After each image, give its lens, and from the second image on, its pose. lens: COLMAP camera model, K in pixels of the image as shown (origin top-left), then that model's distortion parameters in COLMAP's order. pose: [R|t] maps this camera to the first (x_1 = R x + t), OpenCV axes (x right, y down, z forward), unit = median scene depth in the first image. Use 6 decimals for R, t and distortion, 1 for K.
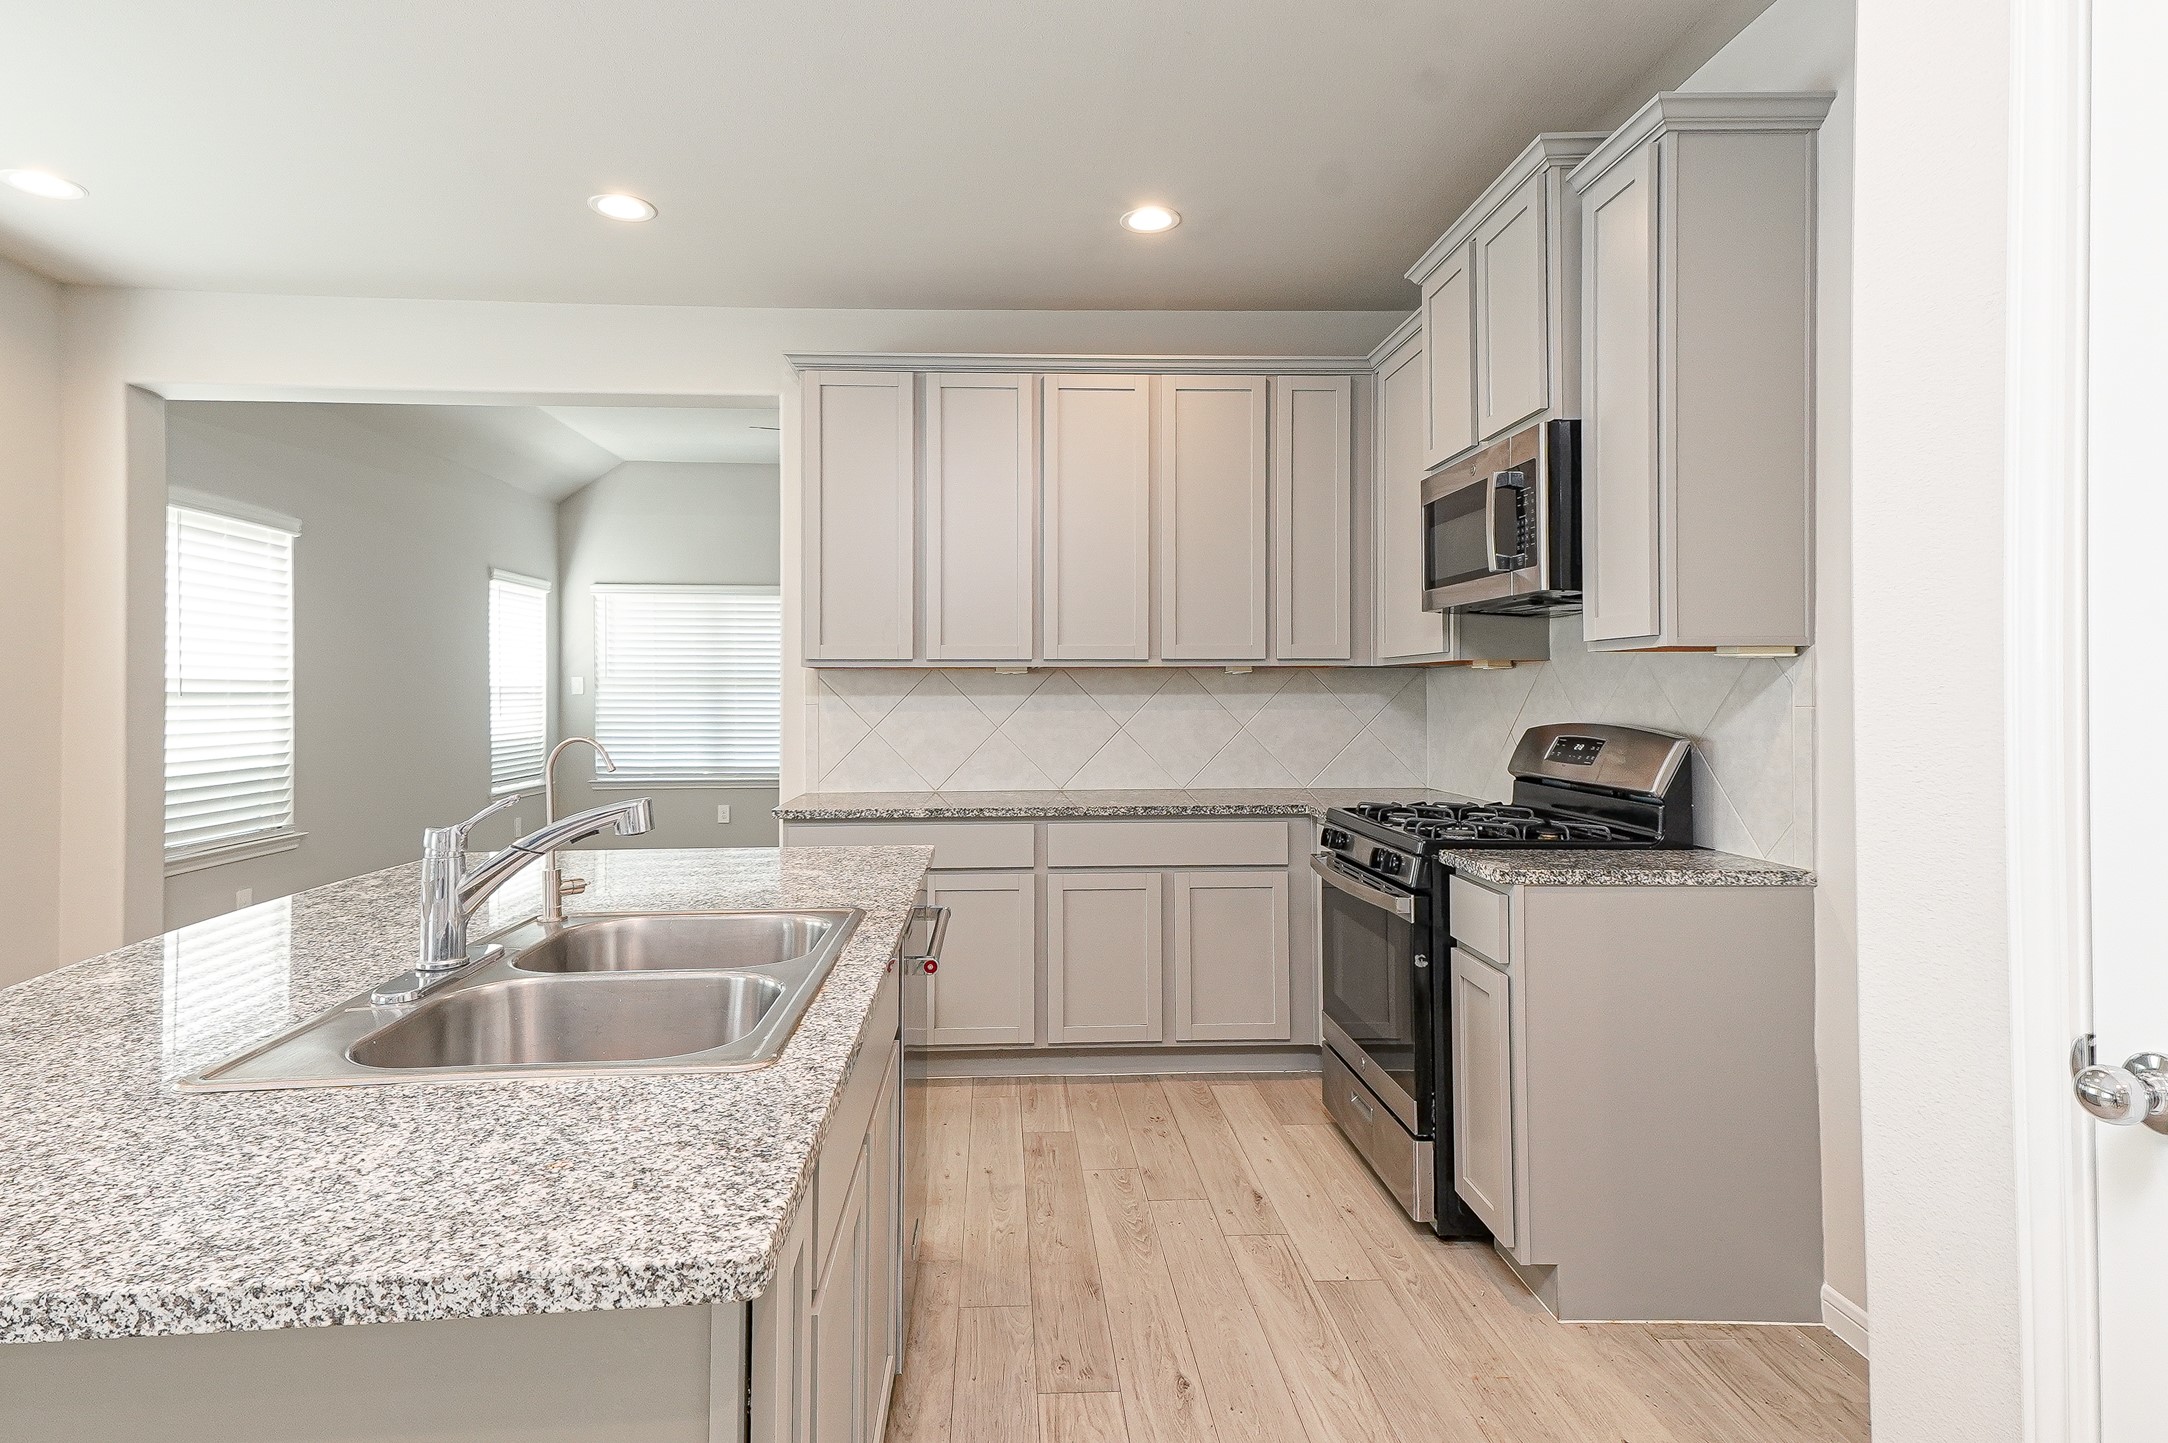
lens RADIAL K [[1133.6, 0, 1047.2], [0, 1133.6, 692.2], [0, 0, 1]] dist [0.057353, -0.006251]
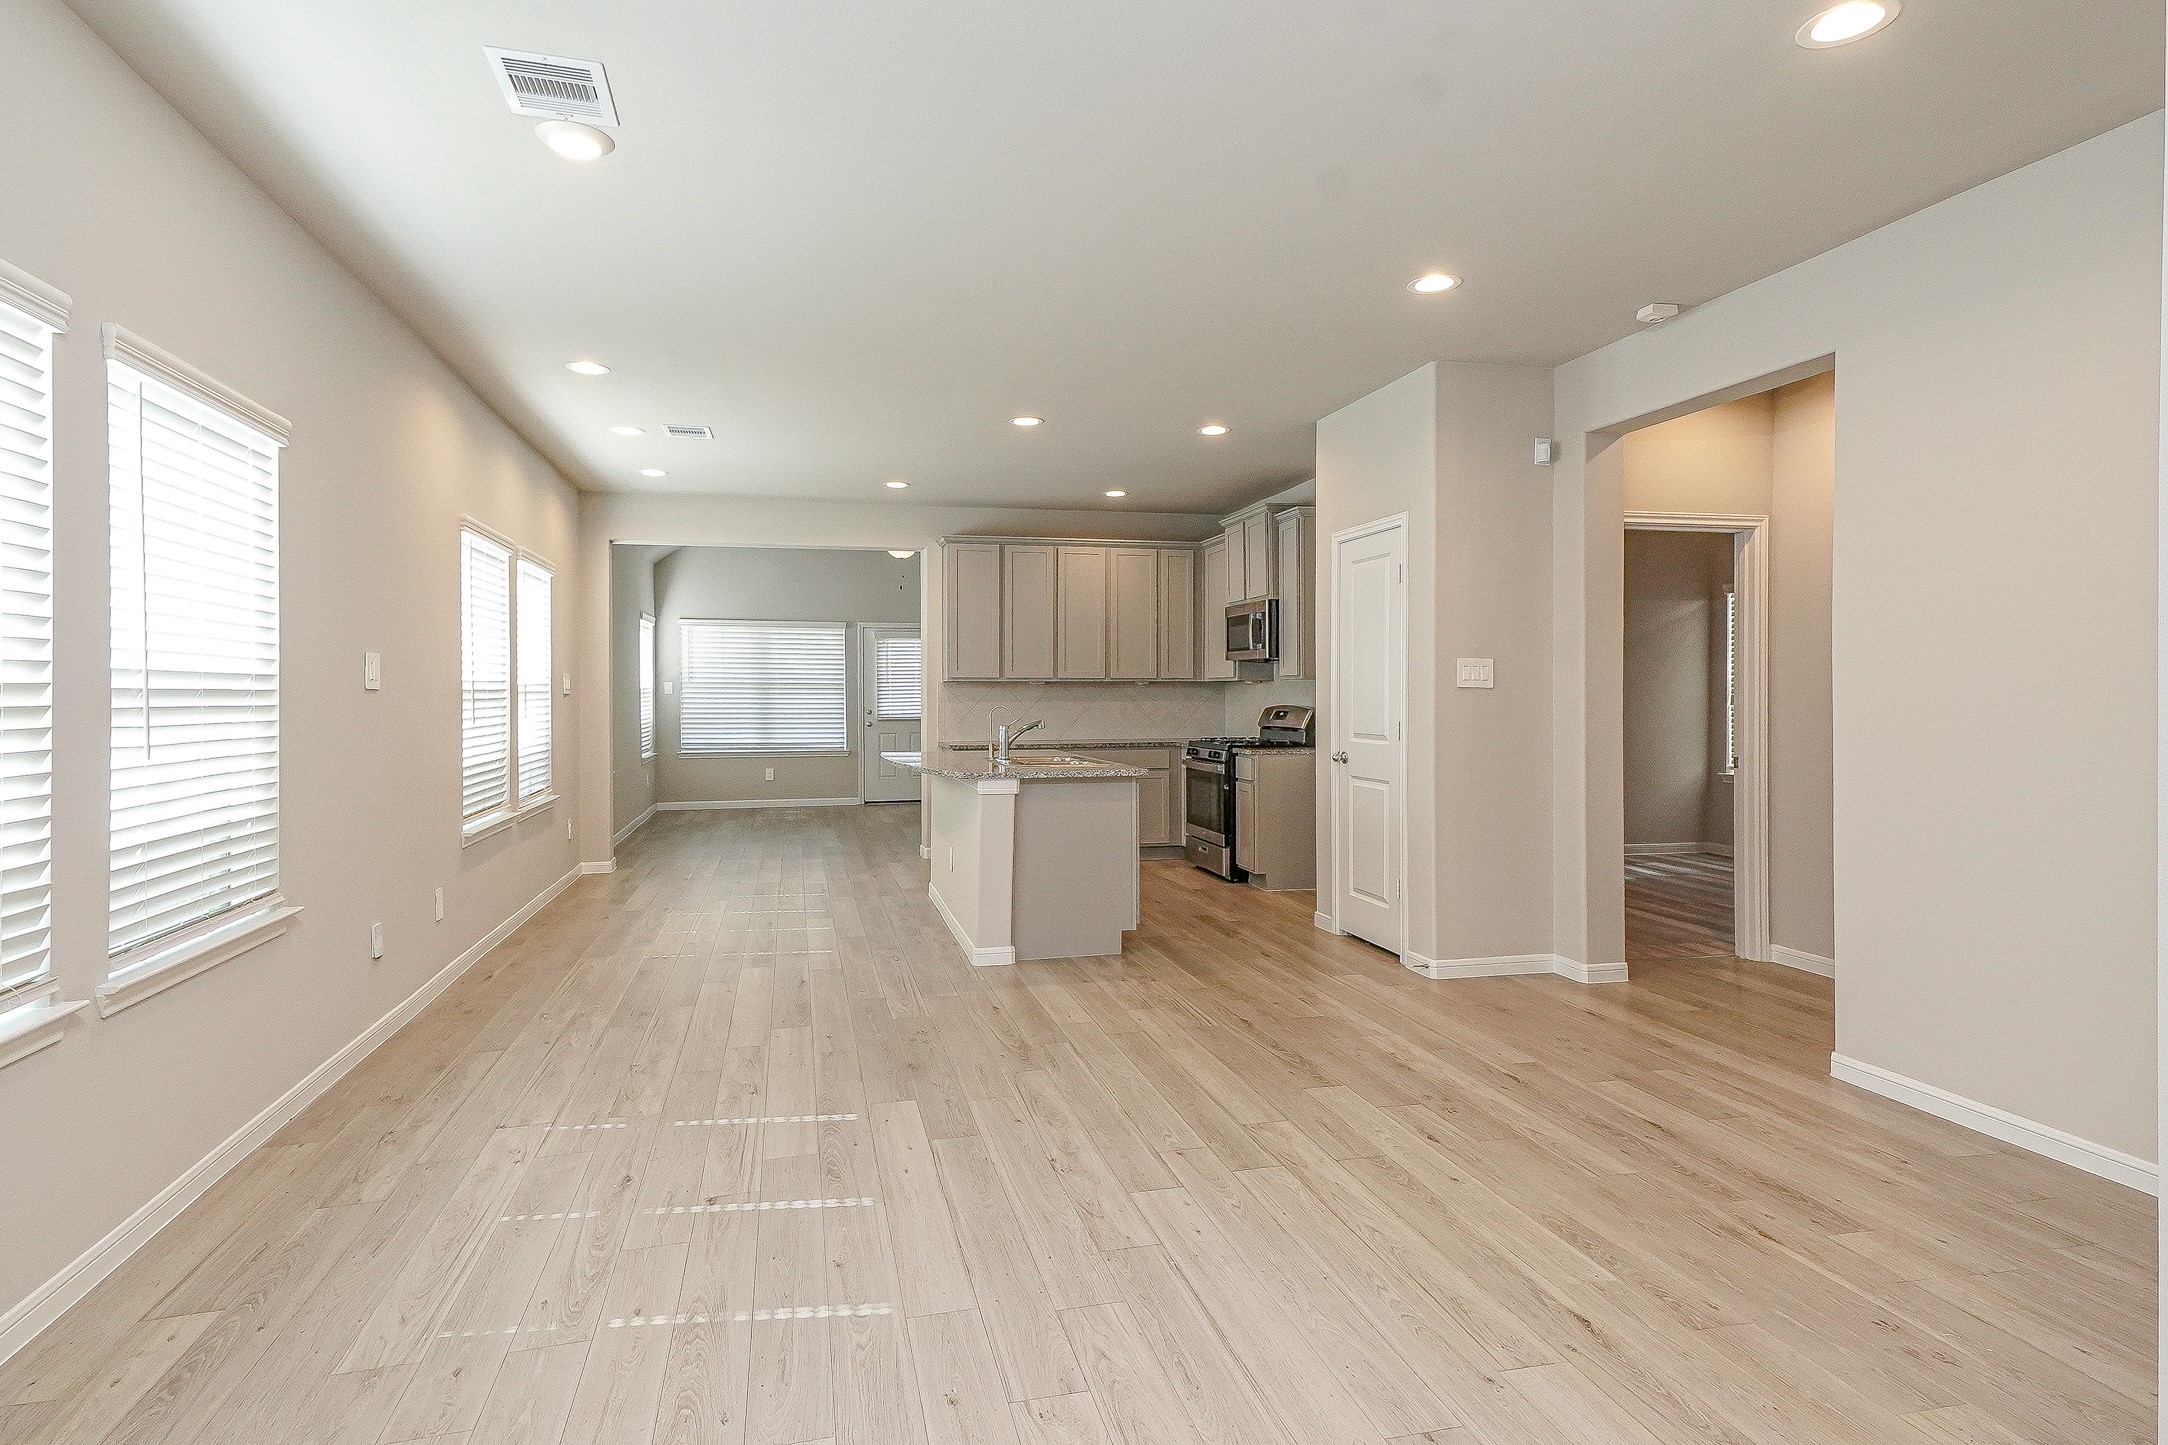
lens RADIAL K [[1133.6, 0, 1046.9], [0, 1133.6, 694.4], [0, 0, 1]] dist [0.057353, -0.006251]
pose [[0.984743, 0.002509, 0.173996, -0.507539], [-0.002591, 0.999997, 0.000243, 0.002549], [-0.173995, -0.000690, 0.984746, -1.430789]]
